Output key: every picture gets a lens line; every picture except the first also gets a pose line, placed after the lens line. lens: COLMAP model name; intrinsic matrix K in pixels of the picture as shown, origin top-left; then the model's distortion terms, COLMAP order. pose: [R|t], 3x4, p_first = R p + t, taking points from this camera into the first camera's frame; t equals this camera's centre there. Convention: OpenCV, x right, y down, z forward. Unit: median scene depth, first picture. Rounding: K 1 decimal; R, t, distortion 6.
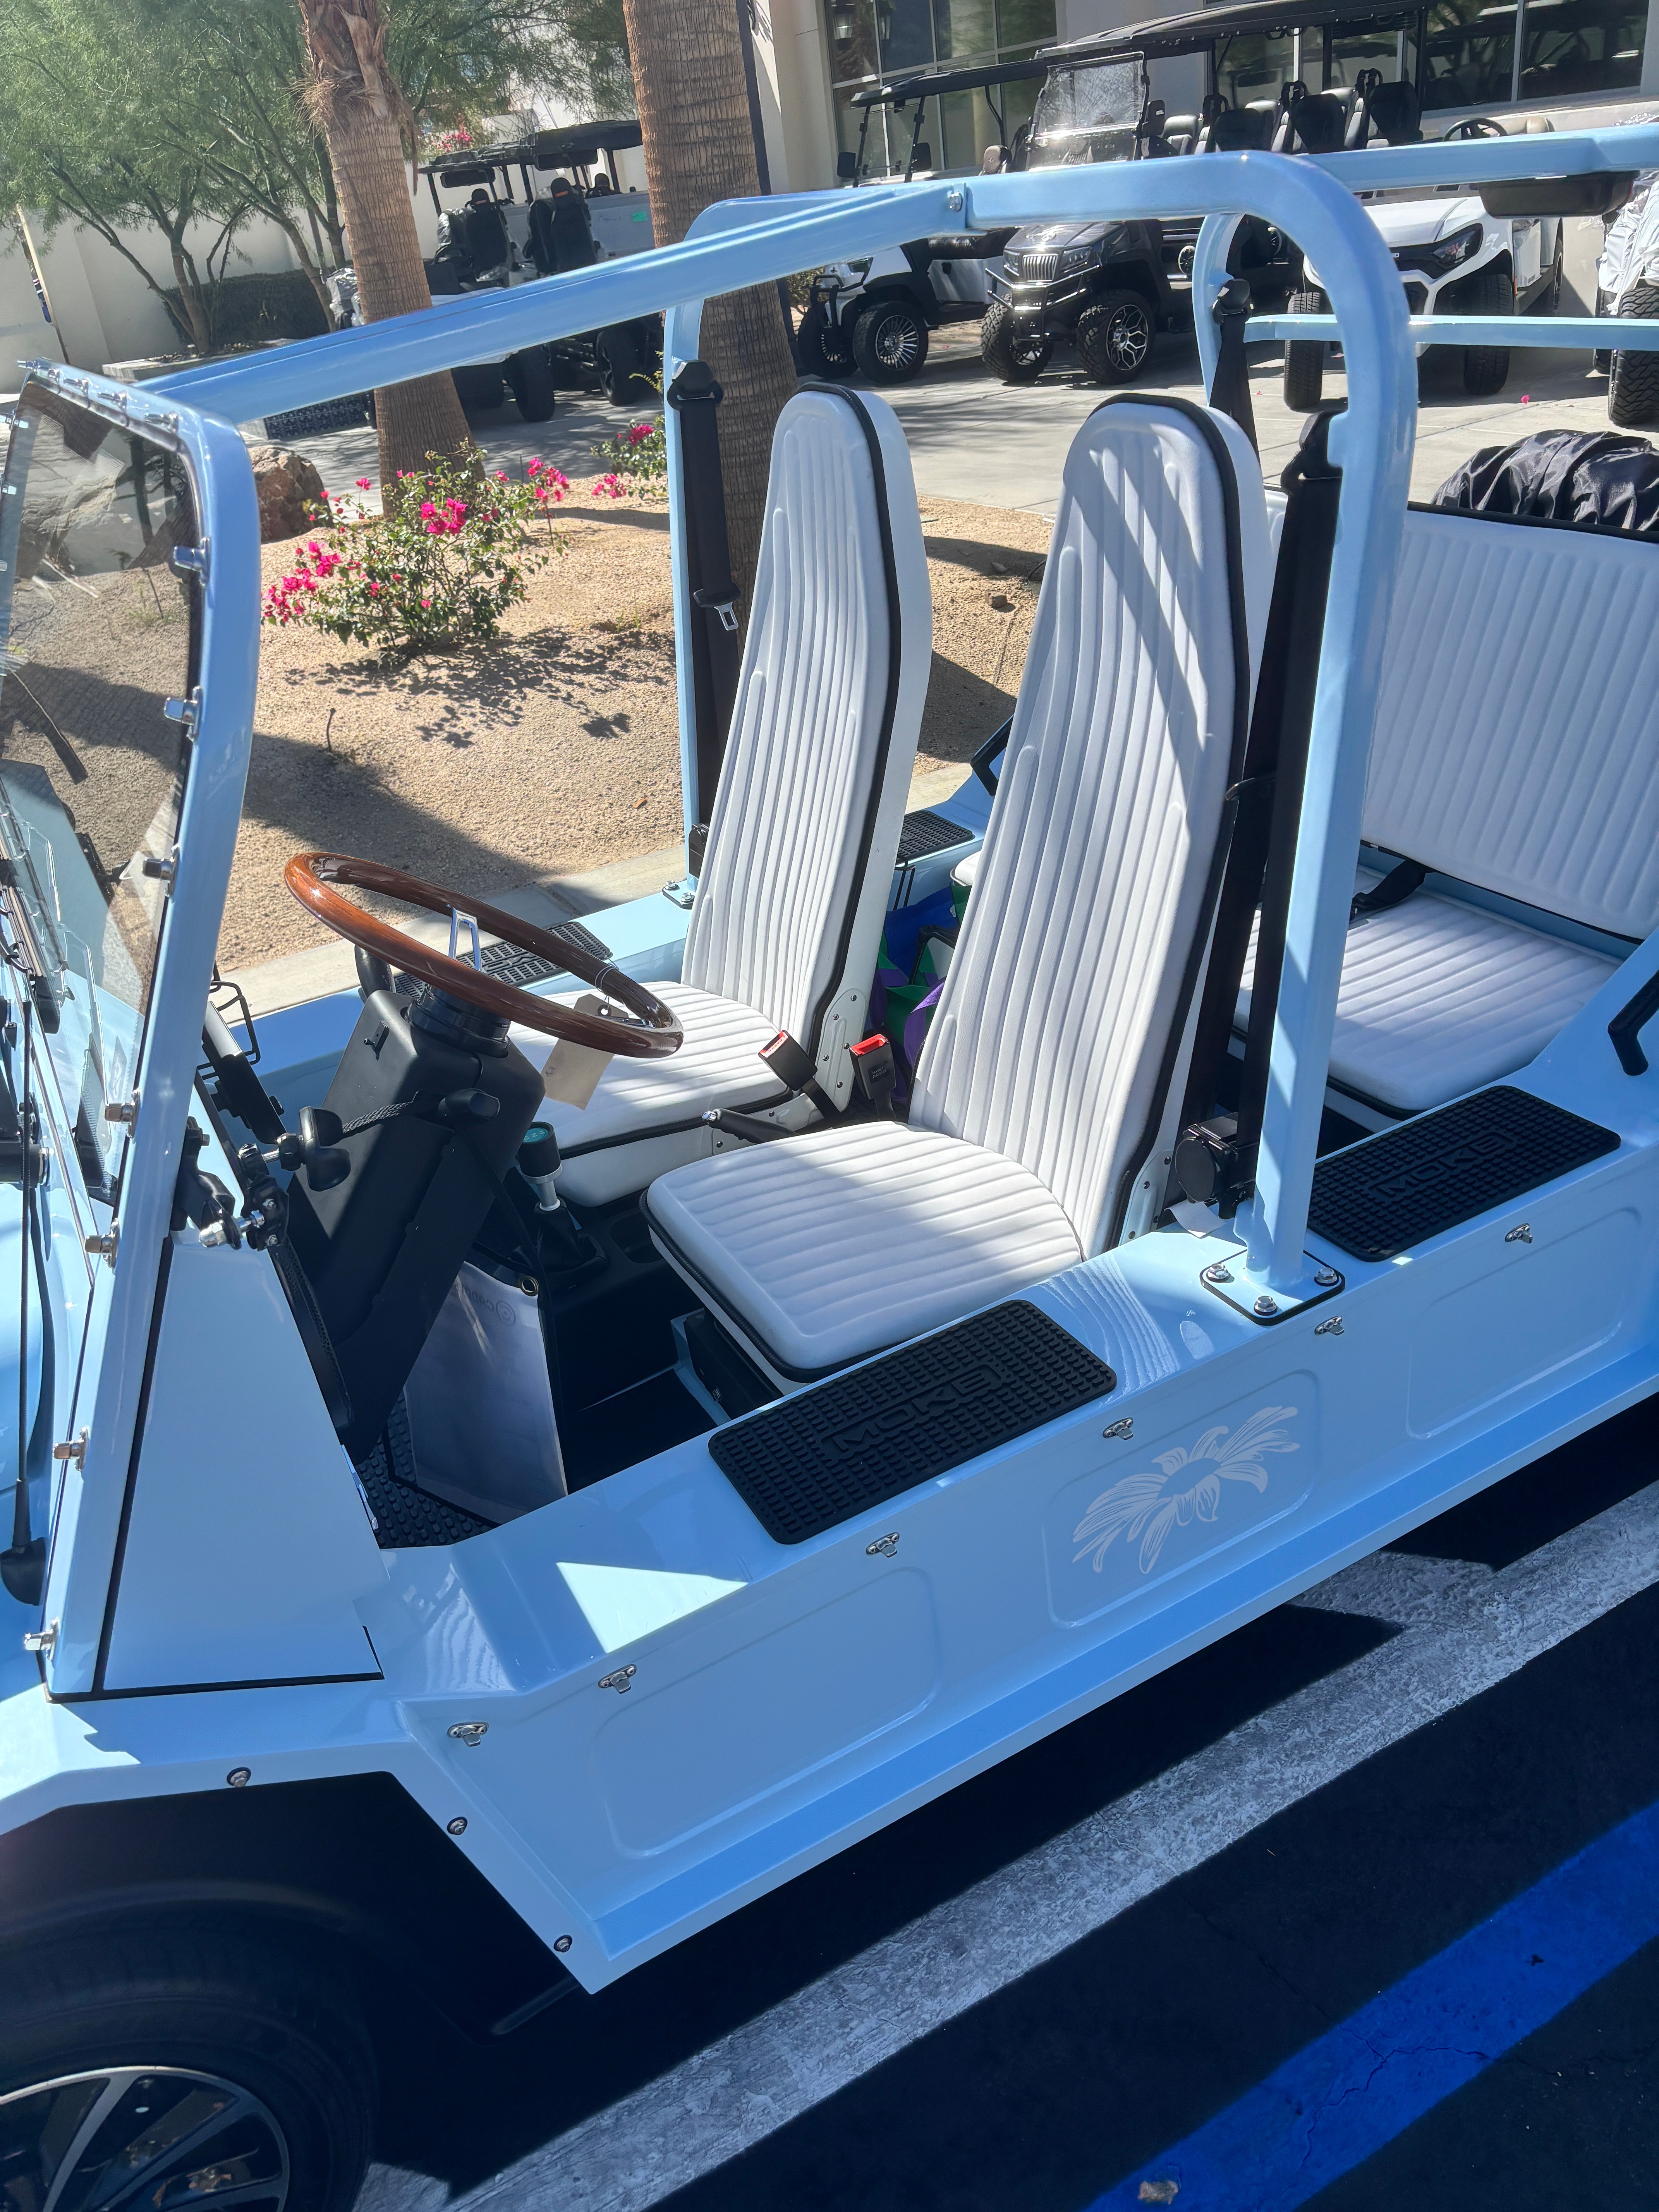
lens RADIAL K [[1639.6, 0, 829.5], [0, 1639.6, 1106.0], [0, 0, 1]] dist [0.071423, -0.075399]
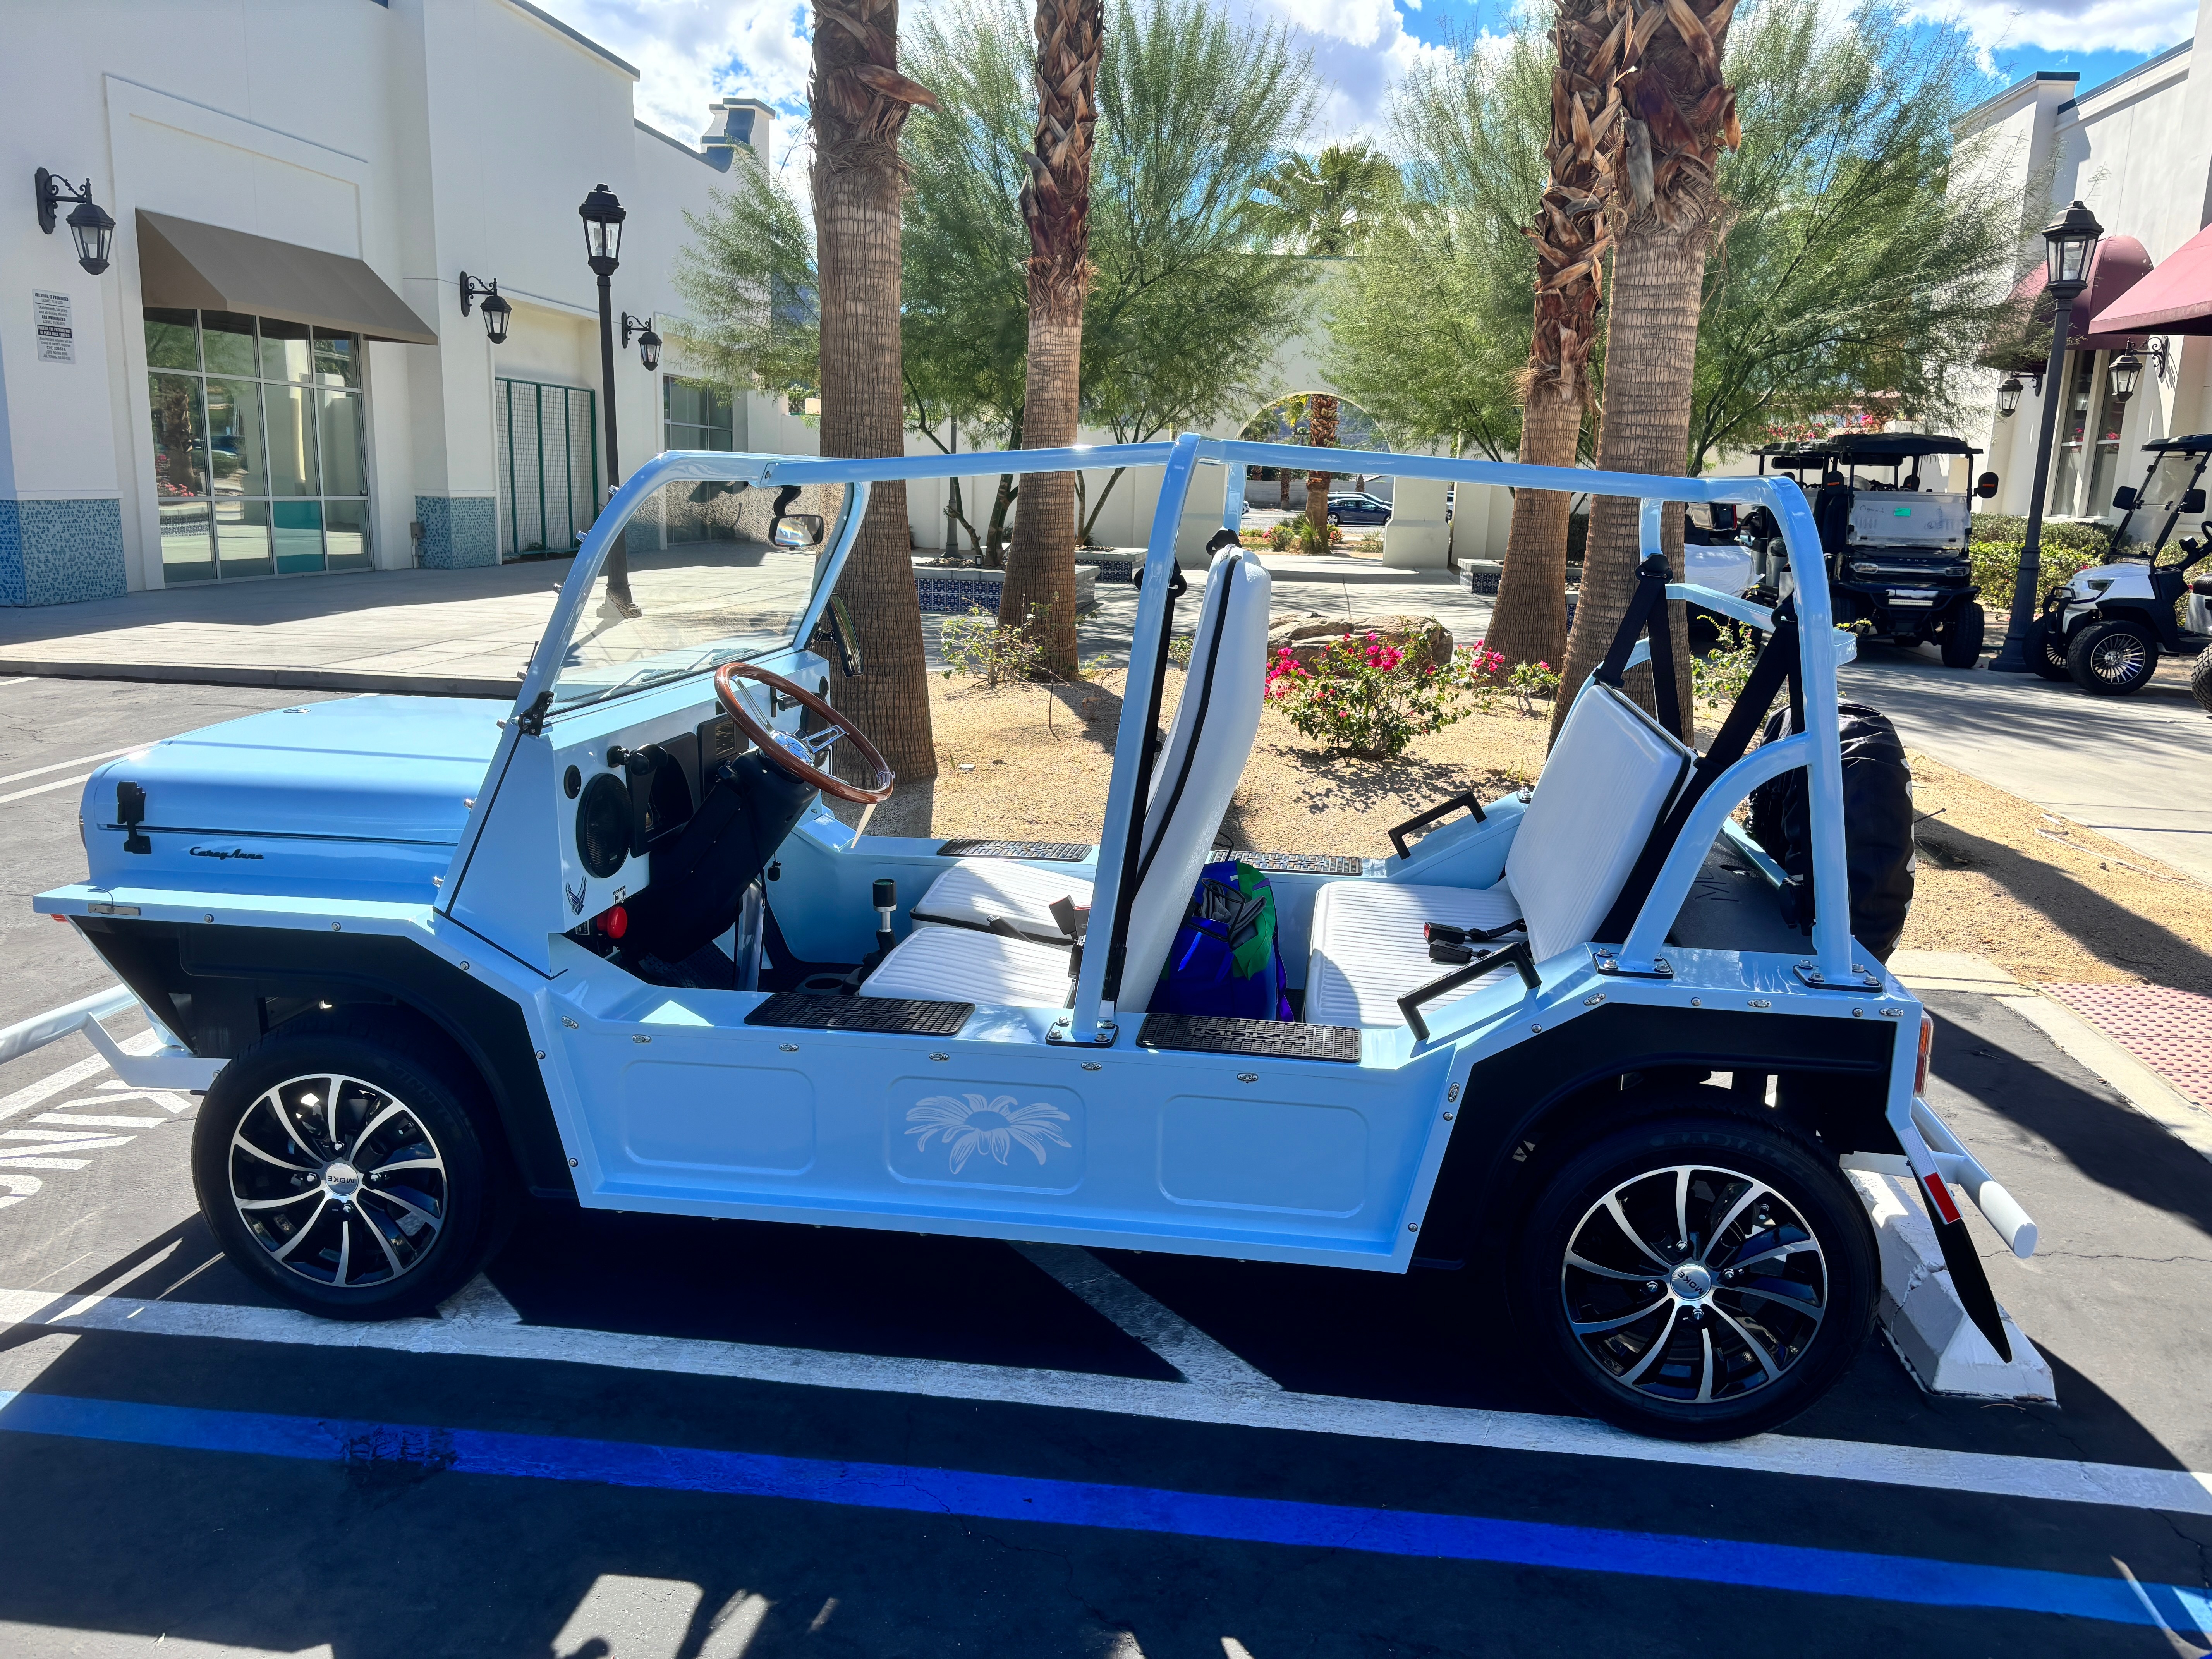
lens RADIAL K [[1639.6, 0, 1127.5], [0, 1639.6, 823.6], [0, 0, 1]] dist [0.071423, -0.075399]
pose [[0.798601, 0.260944, -0.542351, 0.323806], [-0.400676, 0.902917, -0.155563, 0.043166], [0.449105, 0.341540, 0.825624, -0.116884]]
